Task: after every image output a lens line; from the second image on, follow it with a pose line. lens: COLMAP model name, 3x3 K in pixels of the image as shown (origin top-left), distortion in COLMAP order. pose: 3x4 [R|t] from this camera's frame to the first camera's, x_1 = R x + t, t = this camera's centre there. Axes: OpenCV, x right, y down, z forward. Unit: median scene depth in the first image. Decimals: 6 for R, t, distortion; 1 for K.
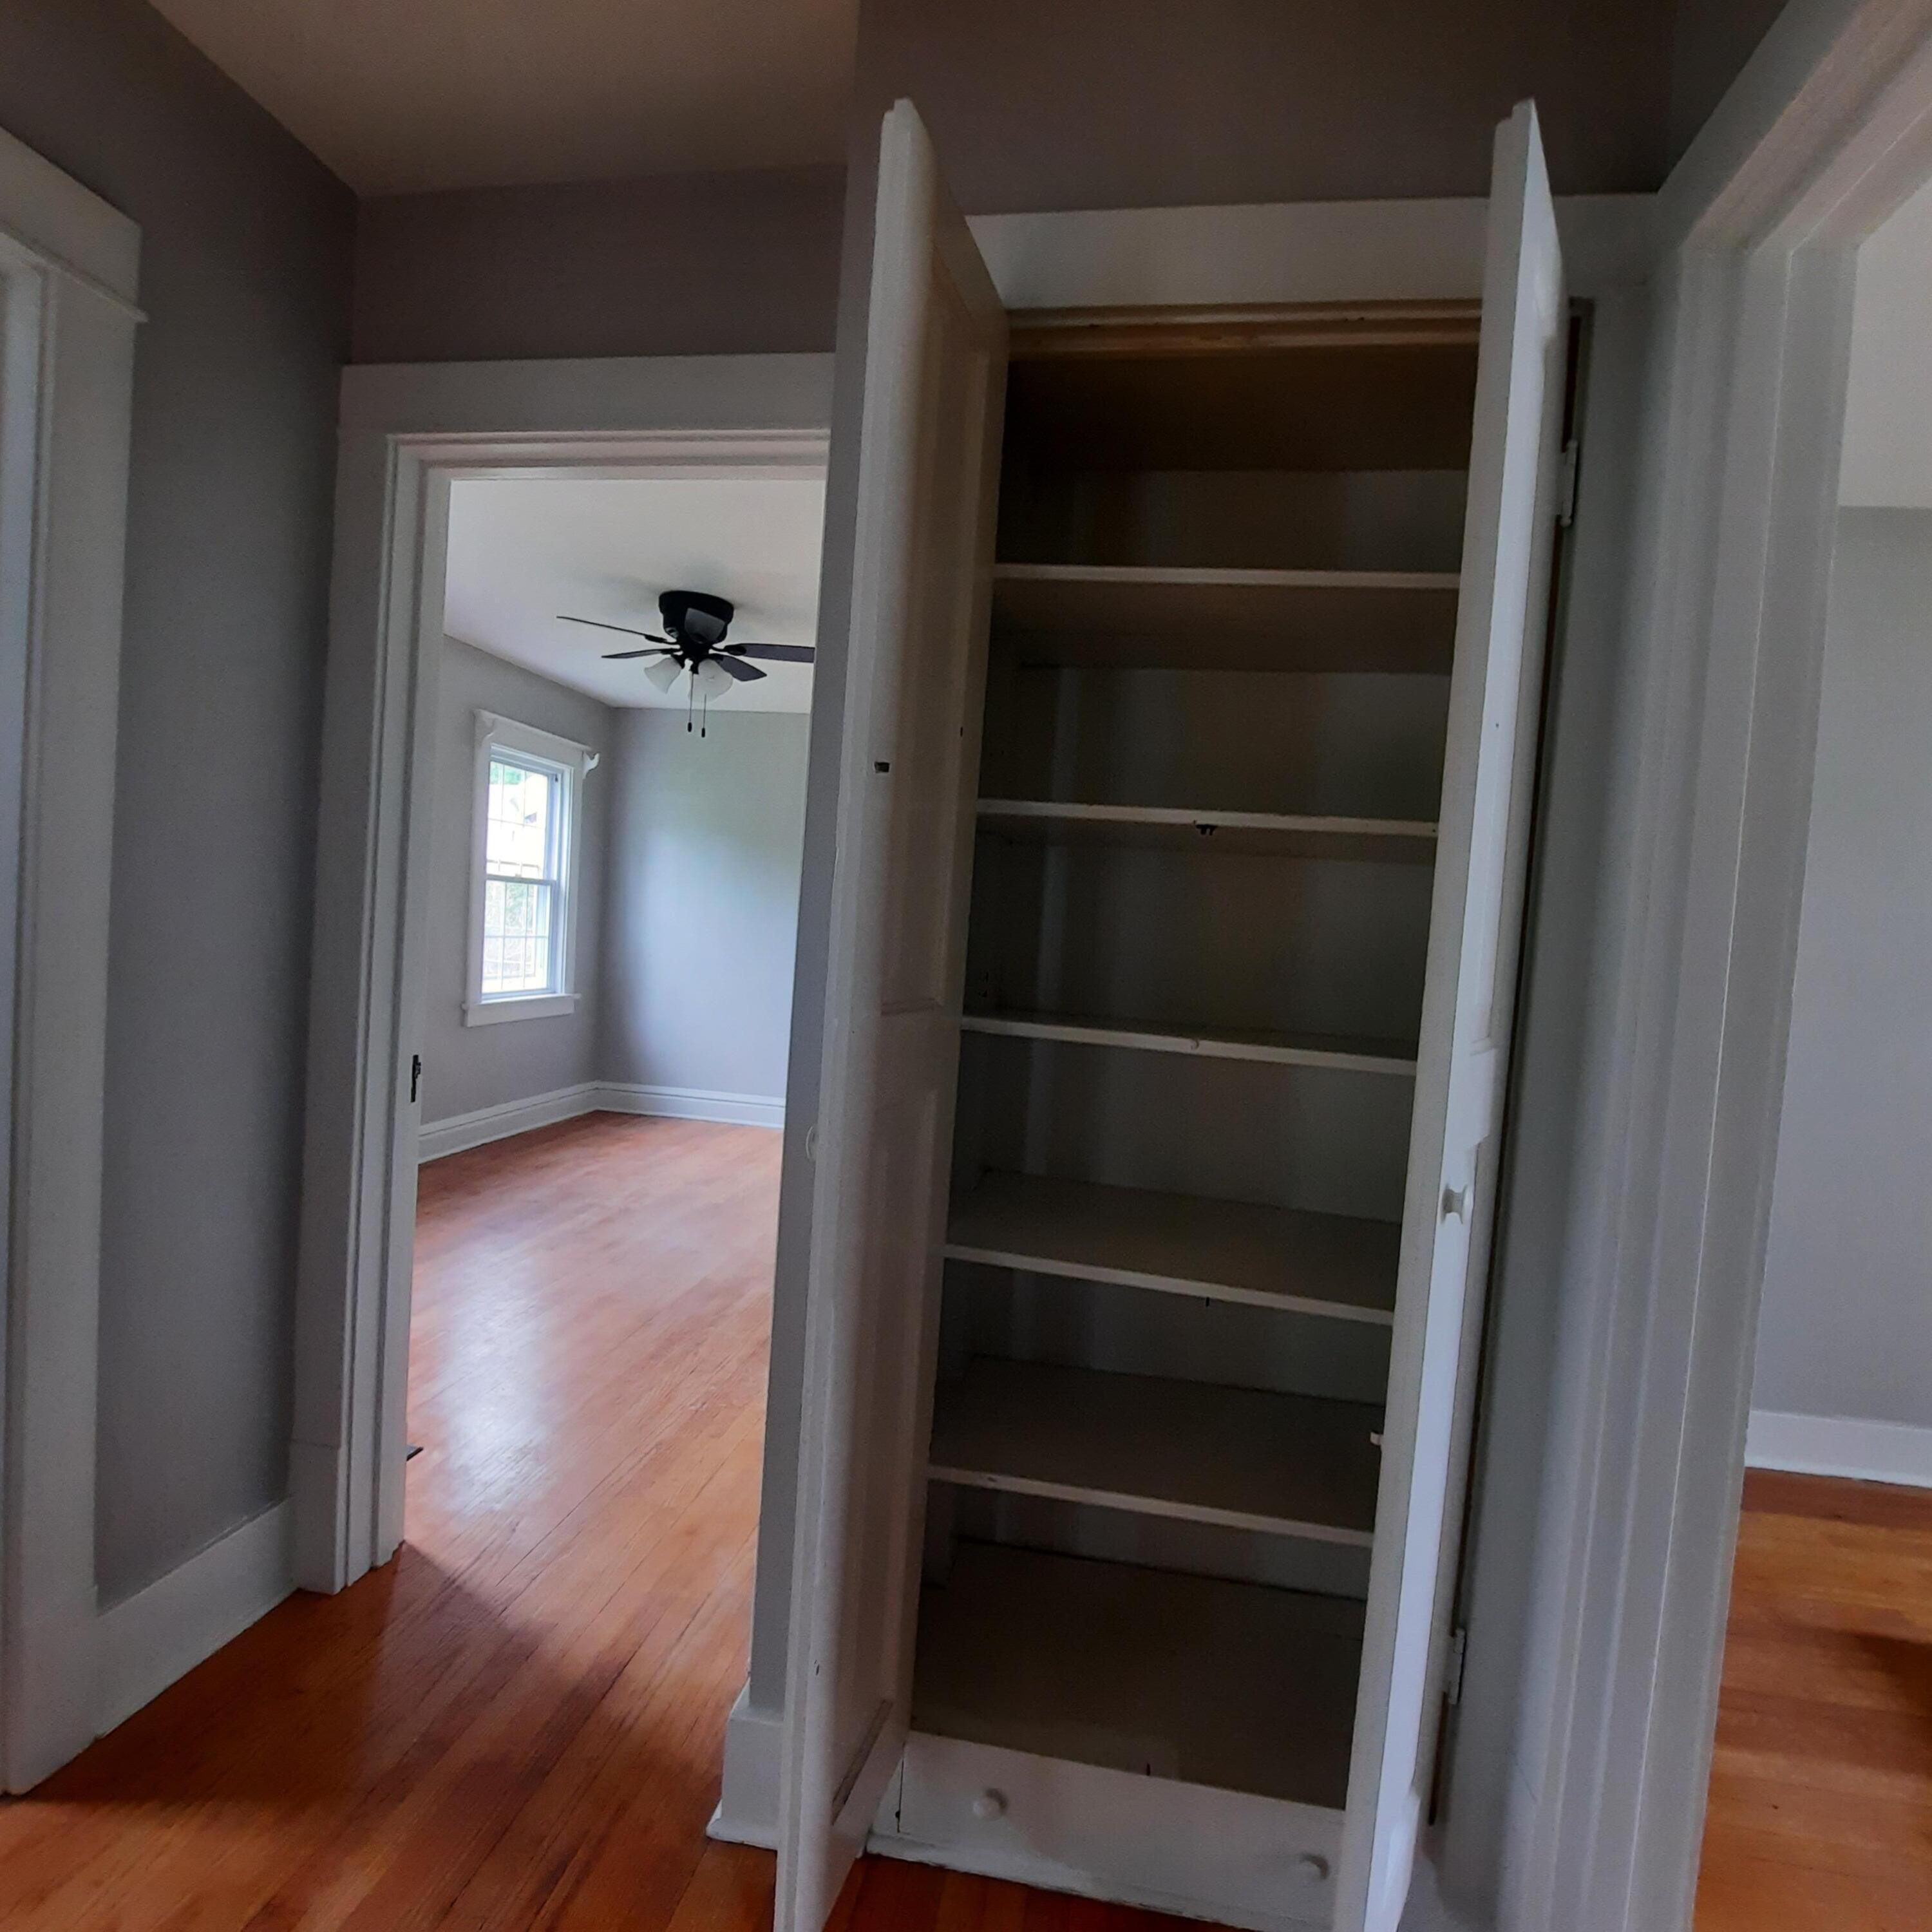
lens RADIAL K [[1028.5, 0, 991.2], [0, 1028.5, 973.9], [0, 0, 1]] dist [-0.005715, -0.005690]
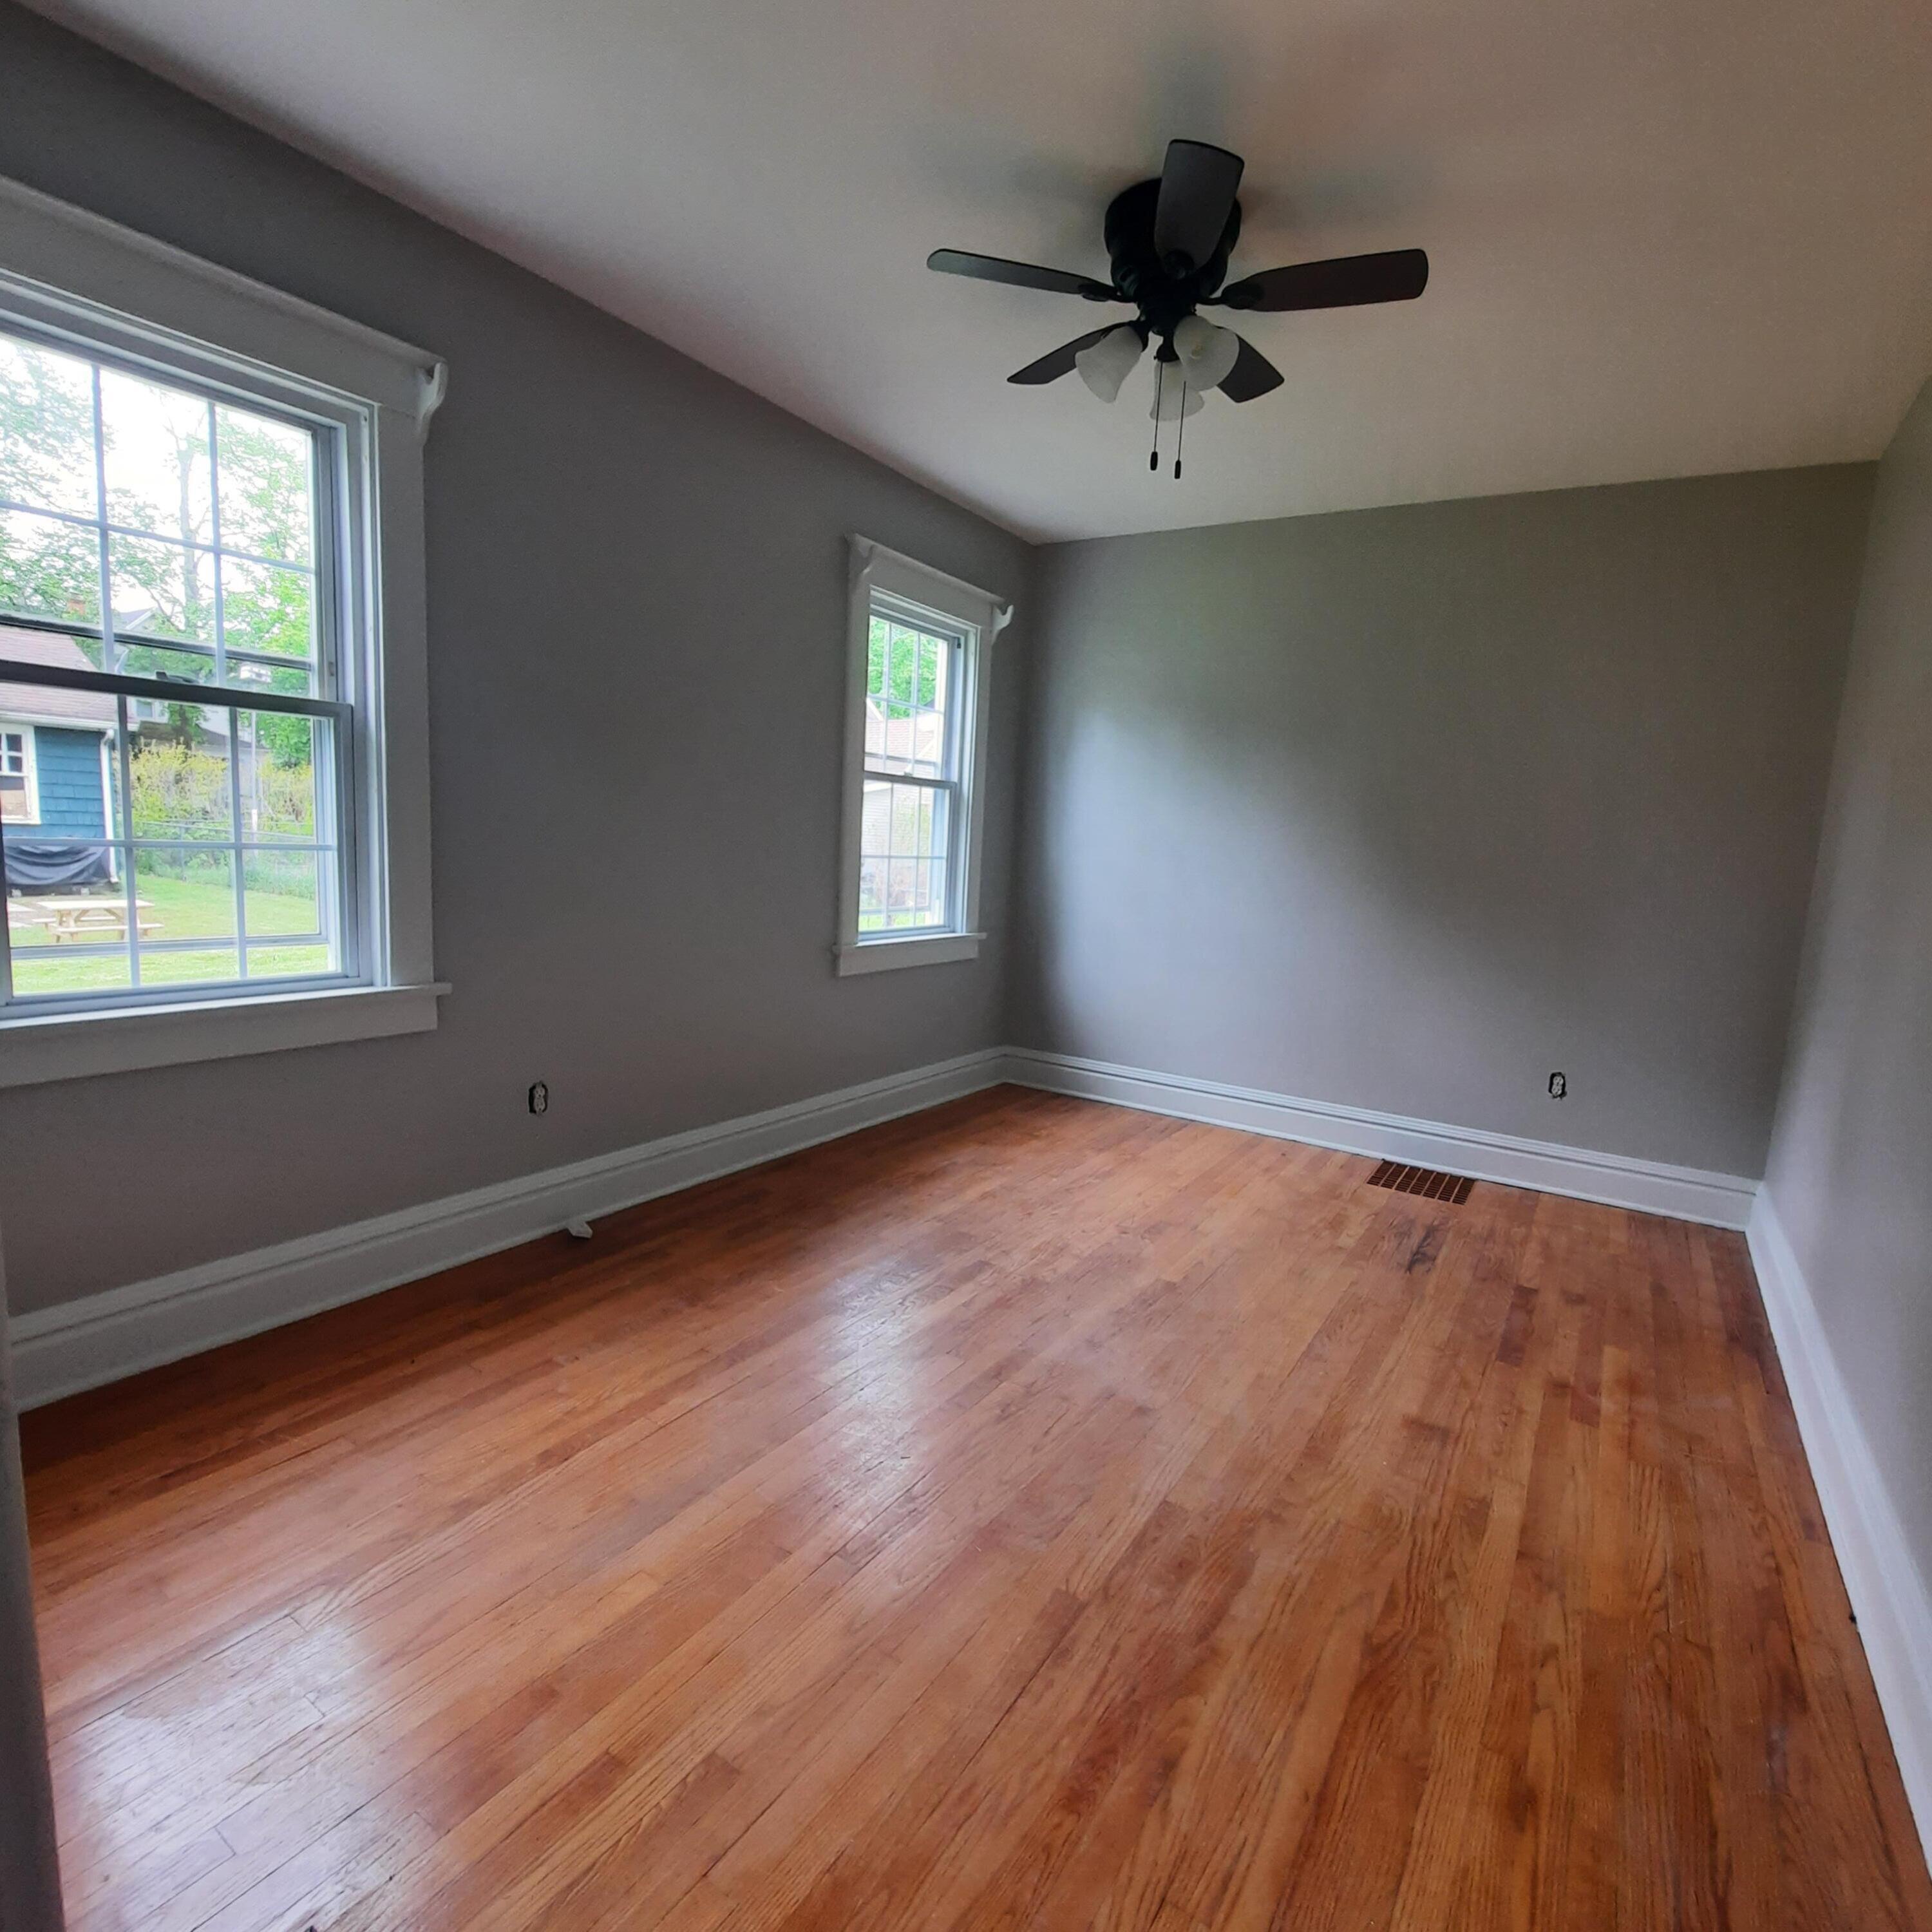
lens RADIAL K [[1028.5, 0, 975.0], [0, 1028.5, 970.4], [0, 0, 1]] dist [-0.005715, -0.005690]
pose [[0.915795, 0.038778, -0.399770, -0.118260], [-0.013142, 0.997688, 0.066672, -0.004354], [0.401431, -0.055804, 0.914188, 0.347928]]
